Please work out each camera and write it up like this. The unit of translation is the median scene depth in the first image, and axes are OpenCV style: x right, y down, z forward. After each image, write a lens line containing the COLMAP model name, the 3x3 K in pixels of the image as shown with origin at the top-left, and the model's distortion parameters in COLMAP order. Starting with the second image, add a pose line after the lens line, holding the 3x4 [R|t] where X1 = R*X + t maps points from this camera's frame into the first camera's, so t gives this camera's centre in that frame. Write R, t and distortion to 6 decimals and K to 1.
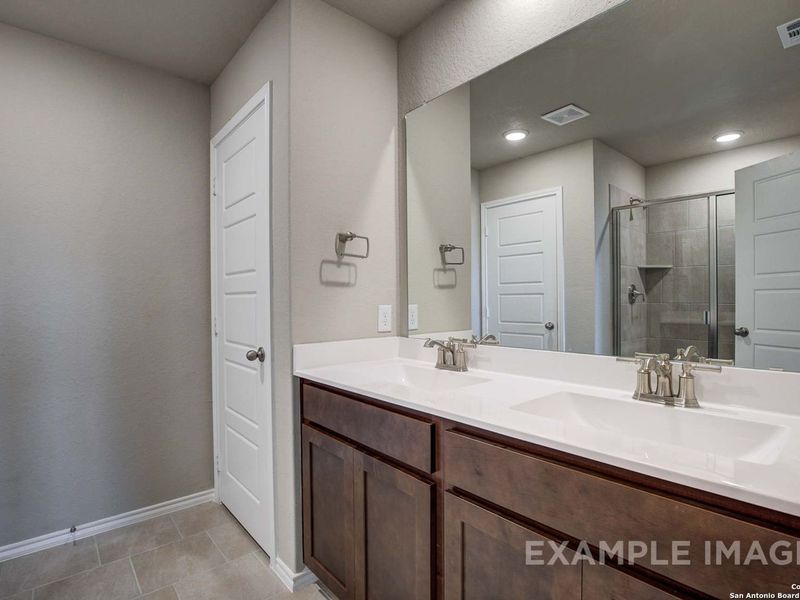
lens RADIAL K [[411.3, 0, 398.7], [0, 411.3, 306.4], [0, 0, 1]] dist [-0.036884, 0.003629]
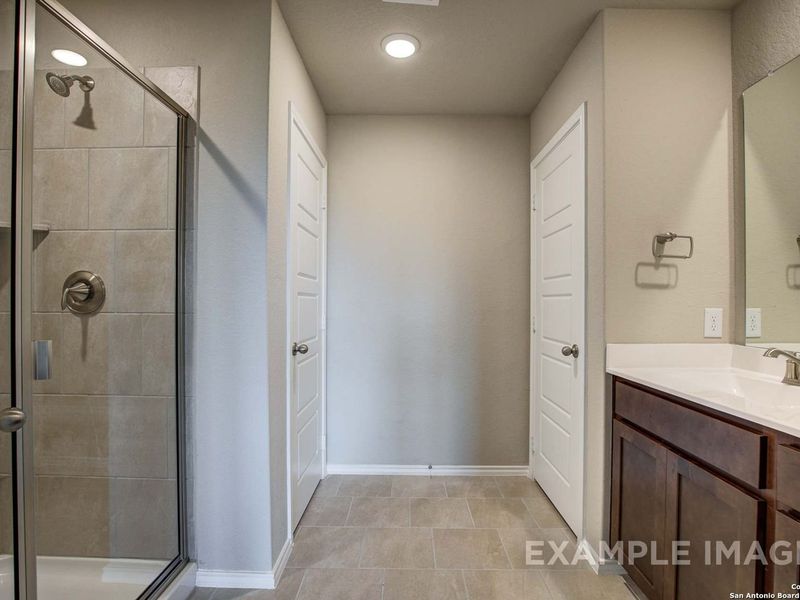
lens RADIAL K [[411.3, 0, 406.1], [0, 411.3, 304.7], [0, 0, 1]] dist [-0.036884, 0.003629]
pose [[0.760322, 0.011327, -0.649448, 0.032622], [-0.016614, 0.999860, -0.002013, 0.002602], [0.649334, 0.012321, 0.760404, -0.140341]]
